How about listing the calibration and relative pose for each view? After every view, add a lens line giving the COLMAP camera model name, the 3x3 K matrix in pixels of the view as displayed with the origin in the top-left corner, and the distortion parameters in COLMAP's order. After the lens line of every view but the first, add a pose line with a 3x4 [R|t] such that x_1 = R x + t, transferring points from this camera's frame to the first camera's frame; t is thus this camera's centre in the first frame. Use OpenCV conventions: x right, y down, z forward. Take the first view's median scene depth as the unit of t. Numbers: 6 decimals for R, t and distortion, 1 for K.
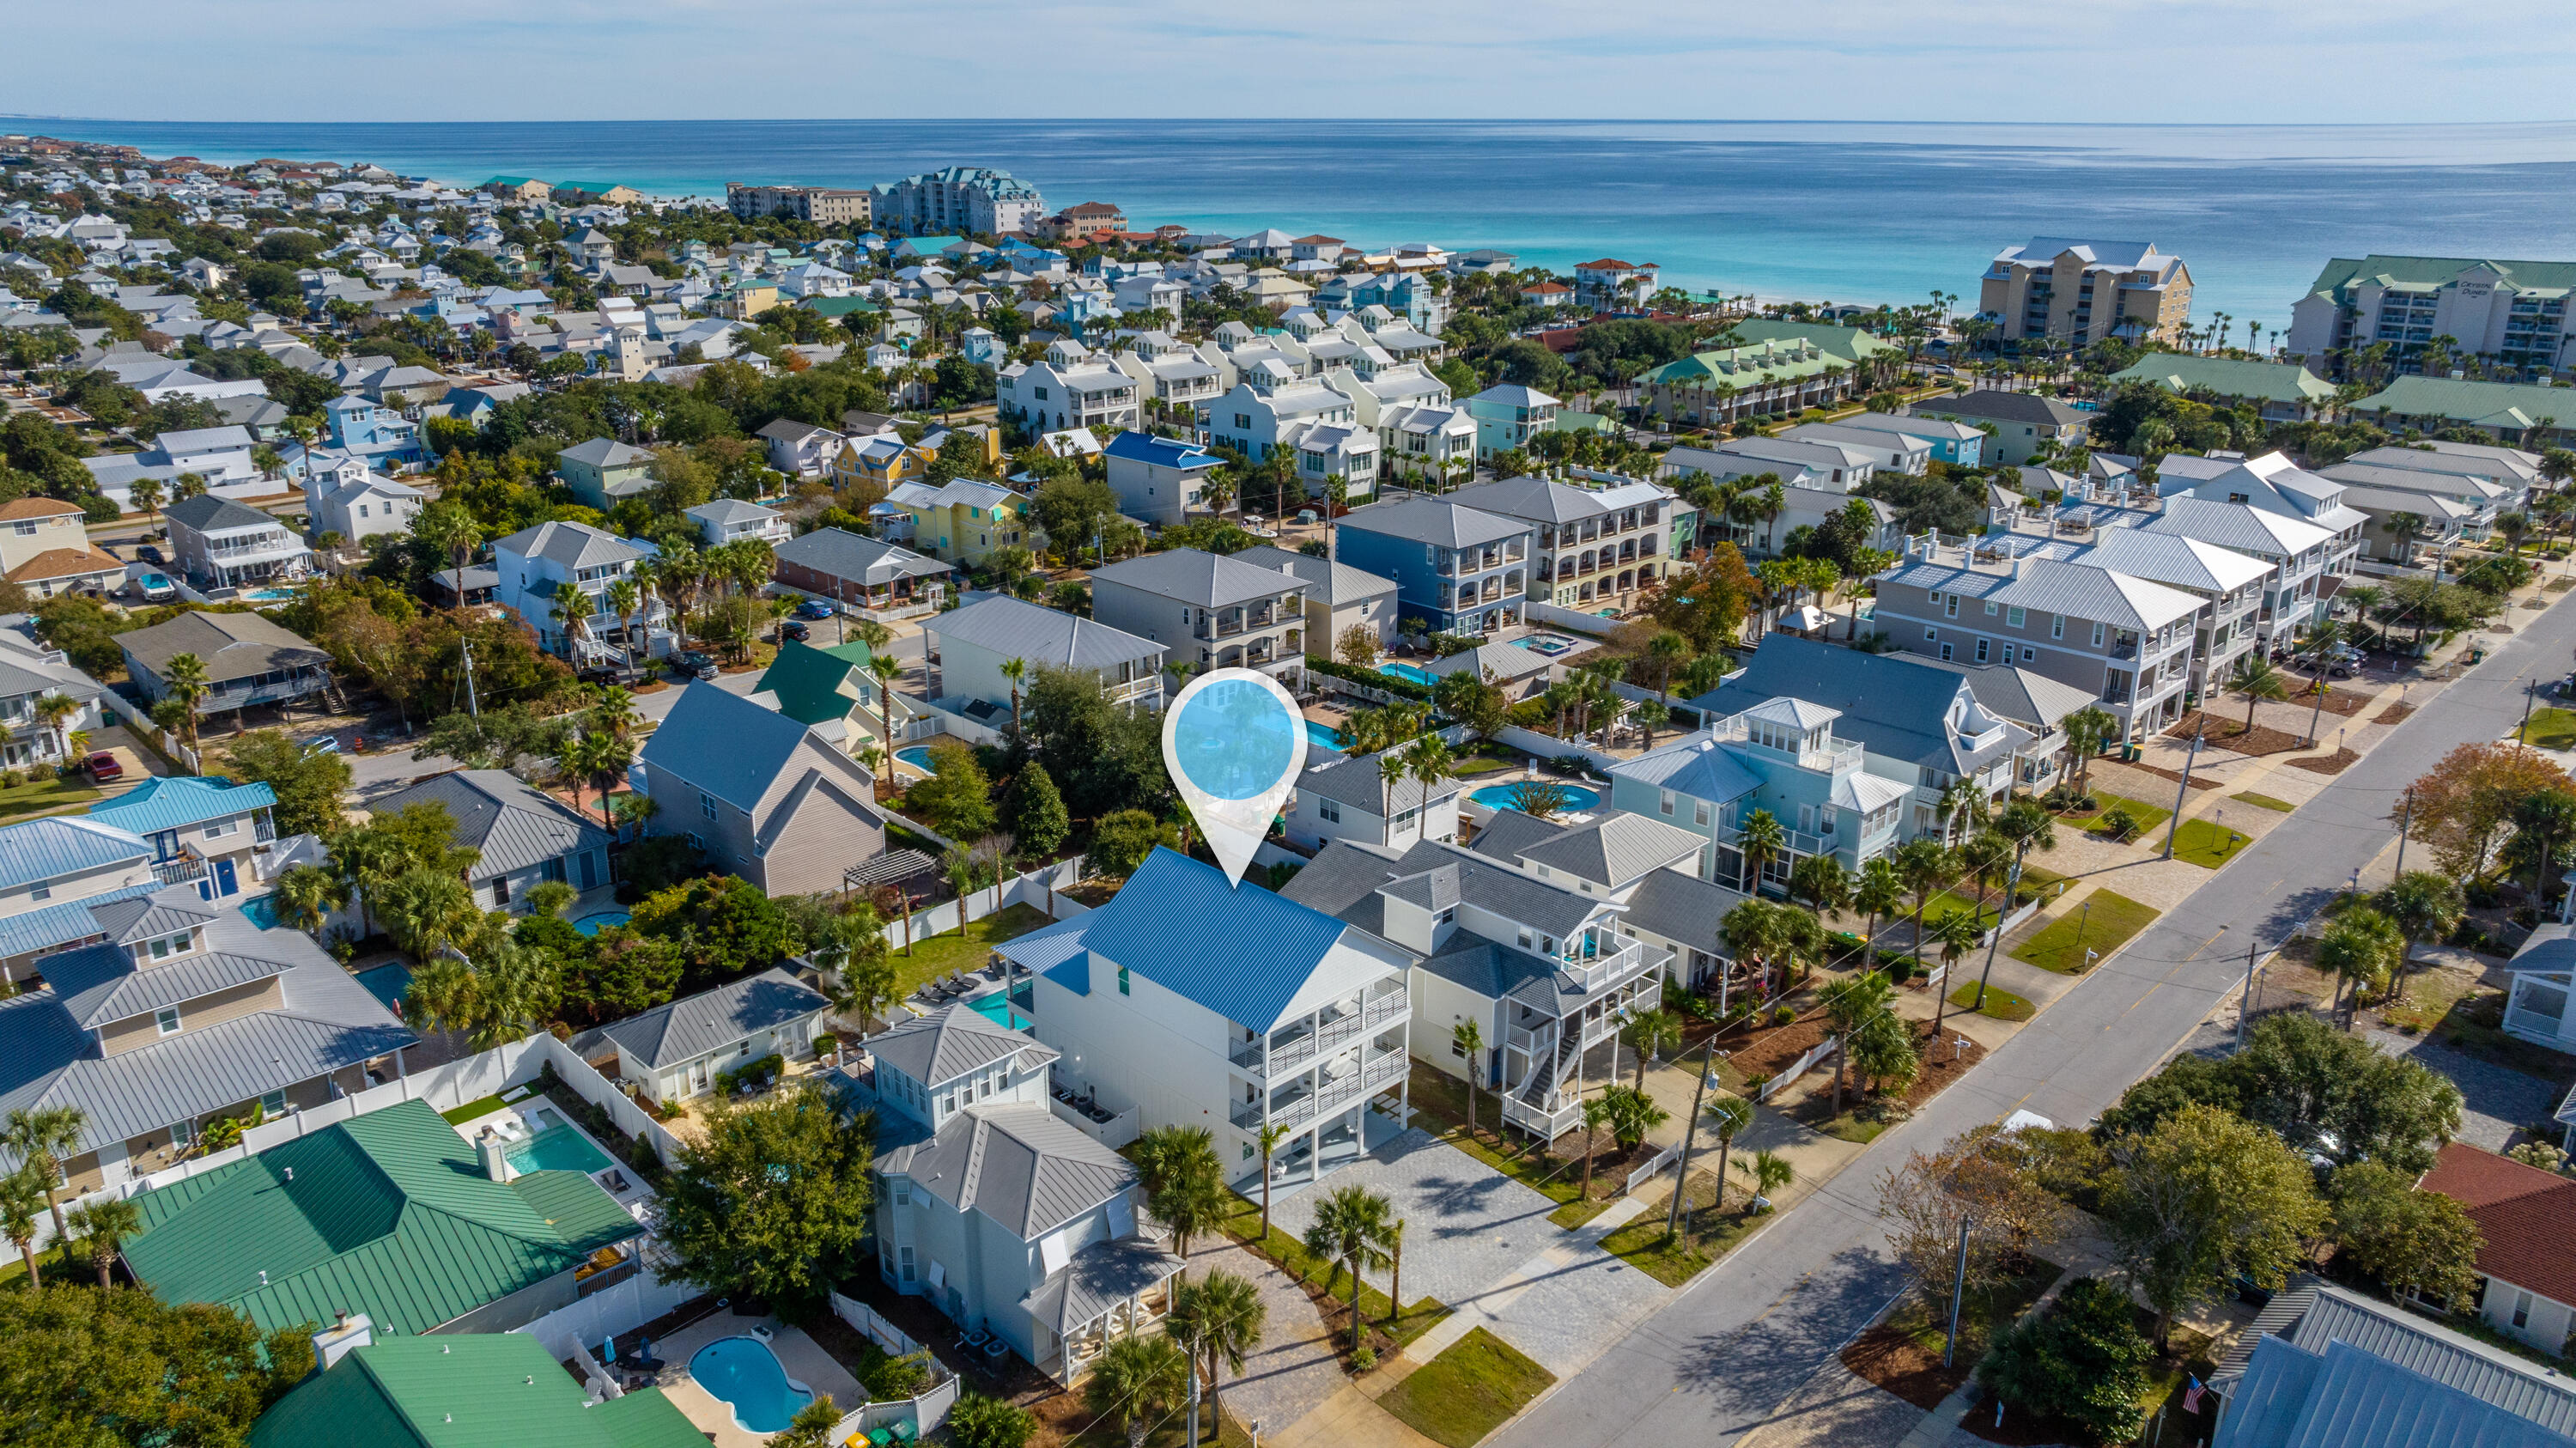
lens RADIAL K [[1829.2, 0, 1288.0], [0, 1829.2, 724.0], [0, 0, 1]] dist [-0.032873, 0.028545]
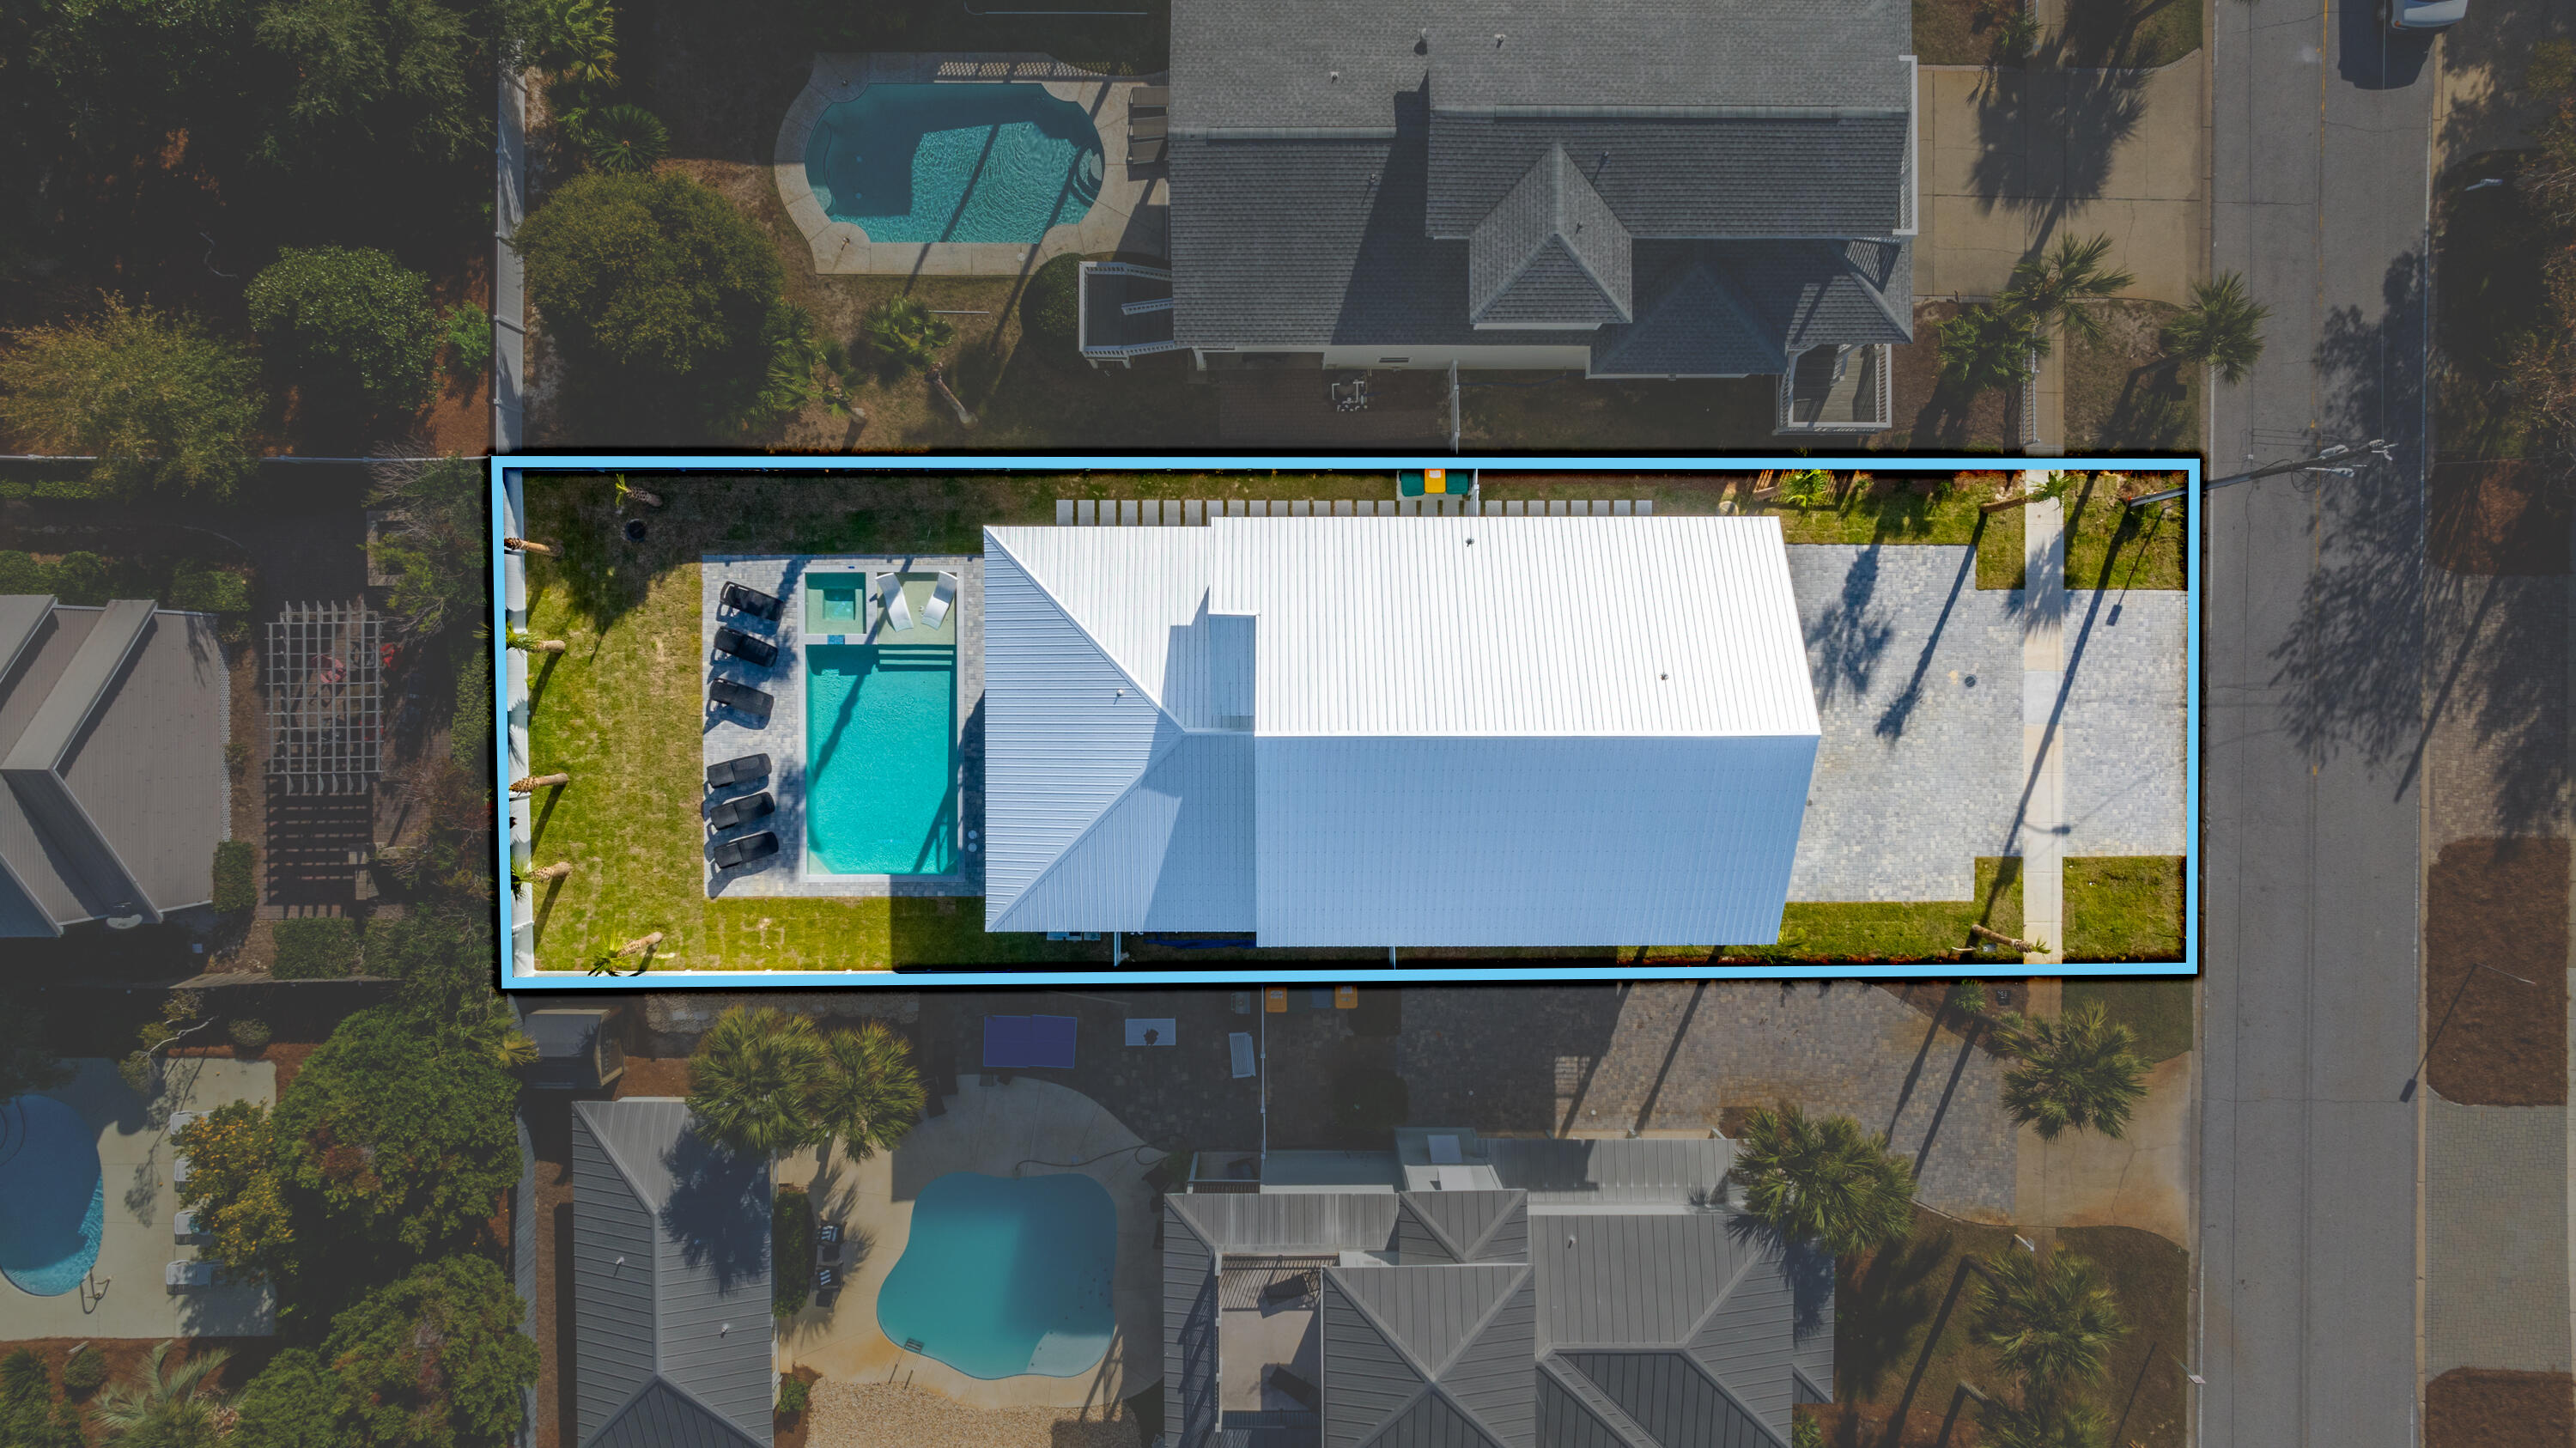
lens RADIAL K [[1829.2, 0, 1288.0], [0, 1829.2, 724.0], [0, 0, 1]] dist [-0.032873, 0.028545]
pose [[0.709741, -0.704383, -0.010592, -0.029261], [0.221572, 0.208935, 0.952498, -0.184317], [-0.668710, -0.678374, 0.304361, 0.420687]]
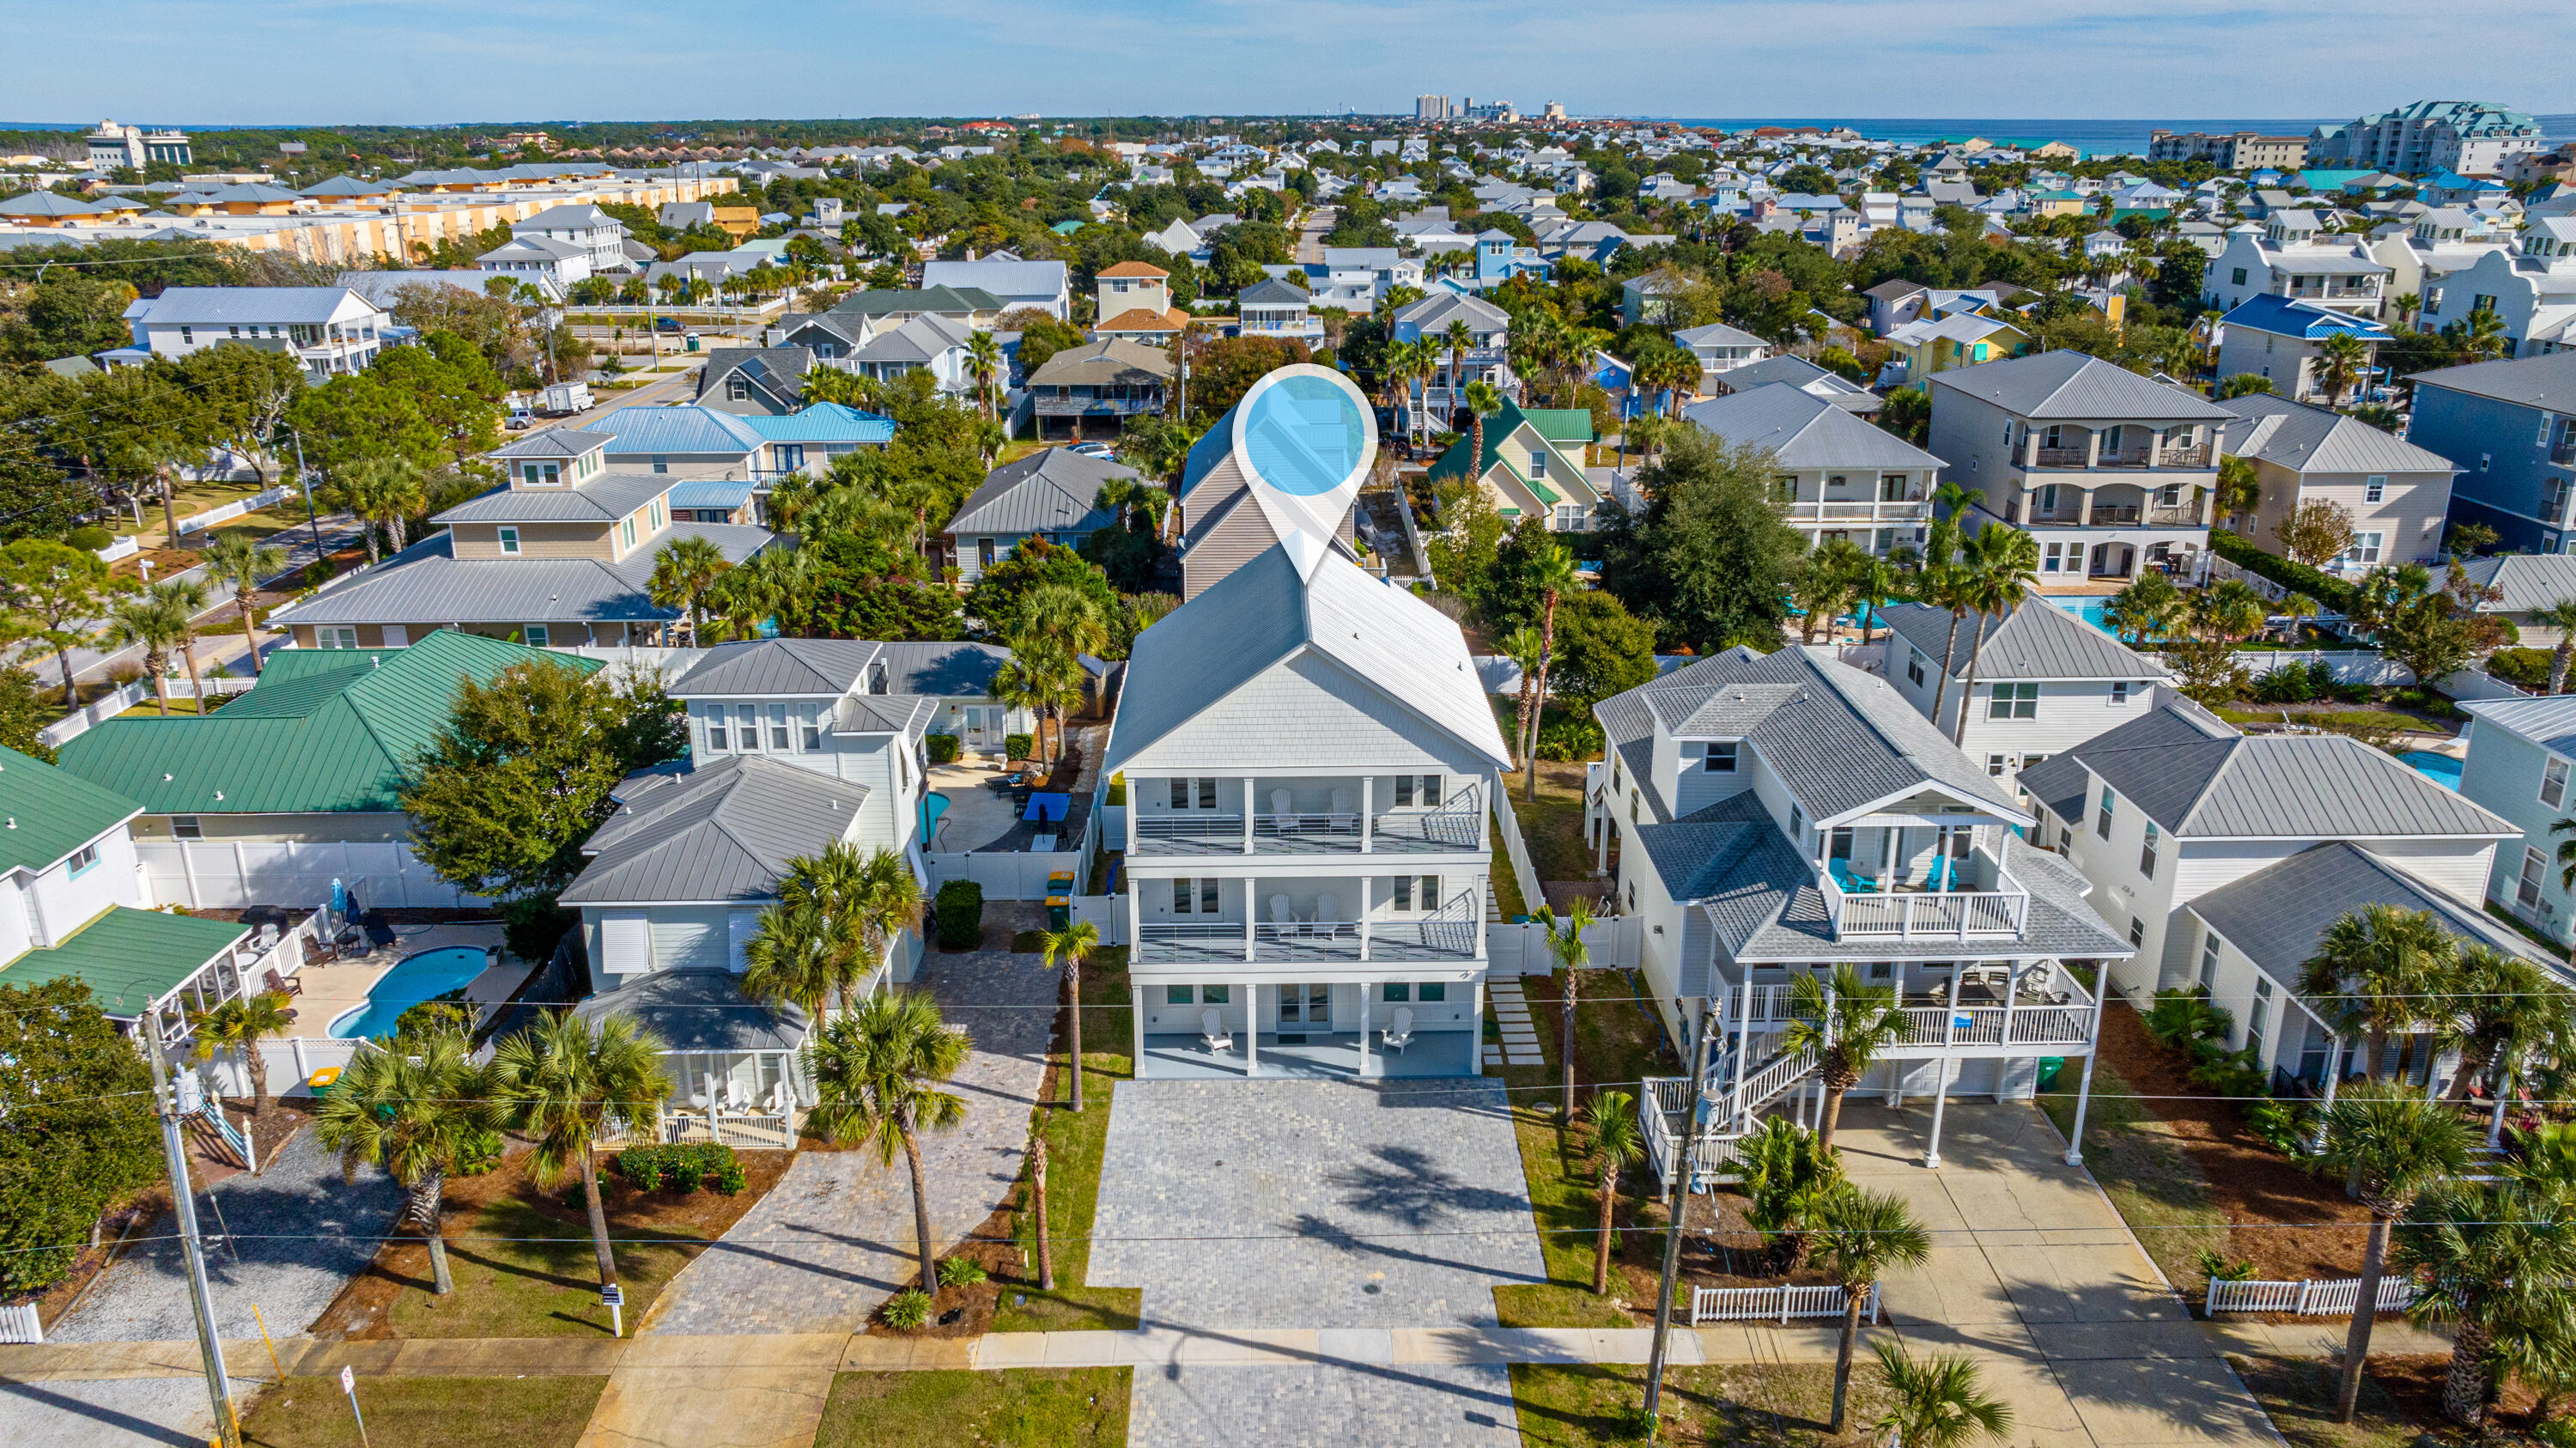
lens RADIAL K [[1829.2, 0, 1288.0], [0, 1829.2, 724.0], [0, 0, 1]] dist [-0.032873, 0.028545]
pose [[0.711488, 0.216070, -0.668654, 0.183677], [-0.219367, 0.972293, 0.080769, 0.040313], [0.667579, 0.089215, 0.739174, 0.257888]]
